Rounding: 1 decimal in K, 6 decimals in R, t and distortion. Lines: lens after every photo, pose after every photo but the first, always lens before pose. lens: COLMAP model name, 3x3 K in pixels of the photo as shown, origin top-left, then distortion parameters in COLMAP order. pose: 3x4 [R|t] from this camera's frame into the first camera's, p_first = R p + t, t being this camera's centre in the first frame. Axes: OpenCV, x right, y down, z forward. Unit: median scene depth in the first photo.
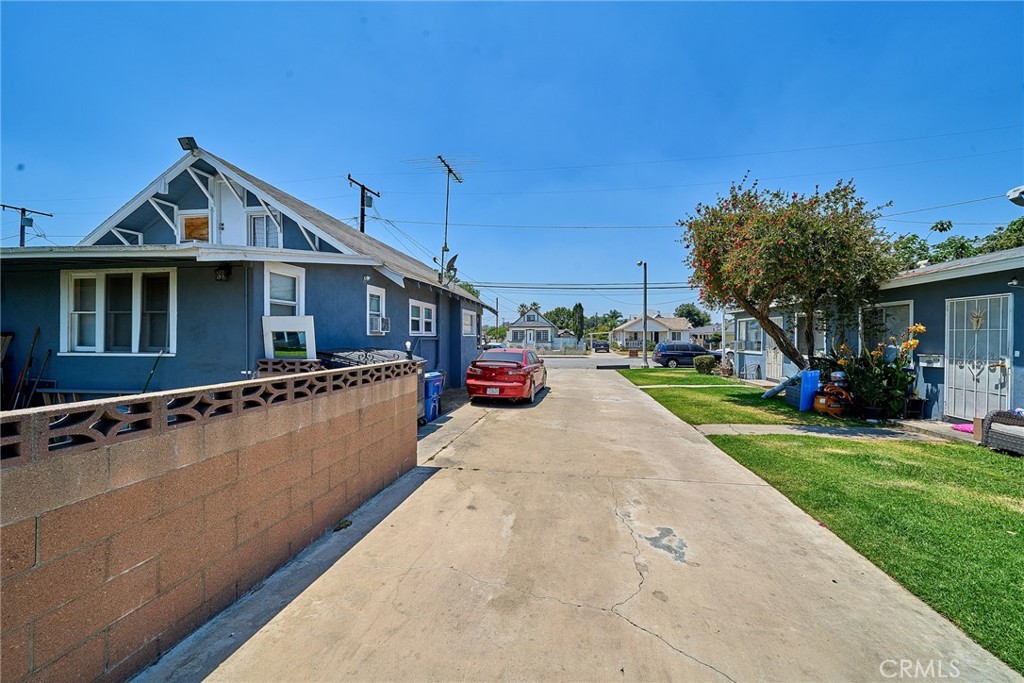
lens RADIAL K [[353.0, 0, 514.2], [0, 353.0, 339.0], [0, 0, 1]] dist [-0.002009, -0.000170]
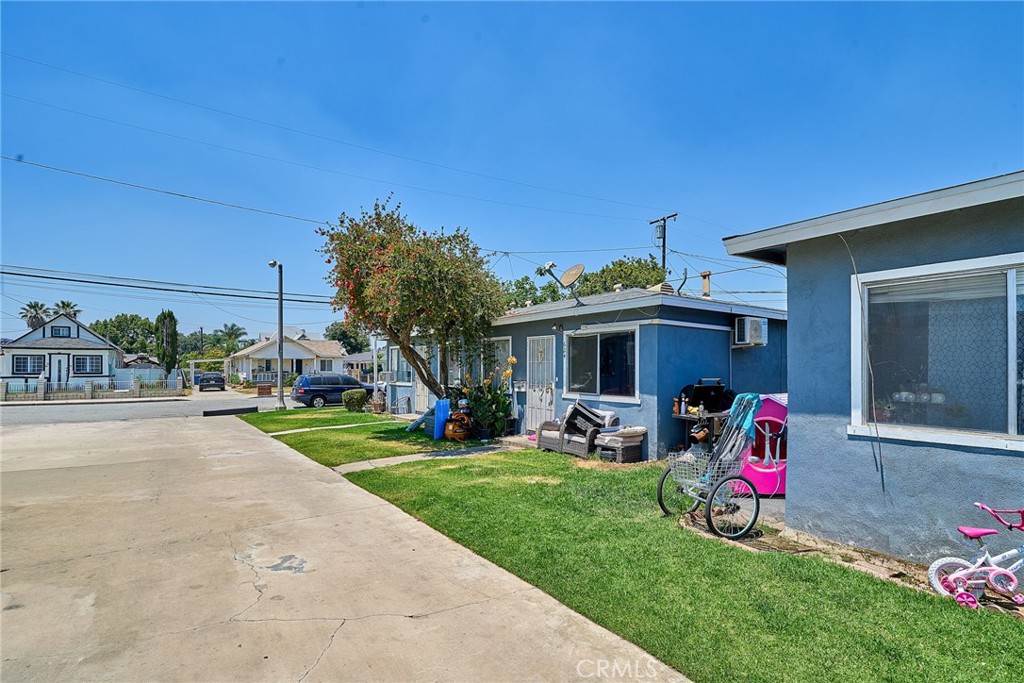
lens RADIAL K [[495.0, 0, 521.3], [0, 495.0, 363.3], [0, 0, 1]] dist [-0.000529, 0.000442]
pose [[0.694401, 0.001933, 0.719585, -0.058779], [0.006377, 0.999941, -0.008839, -0.003760], [-0.719560, 0.010726, 0.694348, -0.210916]]
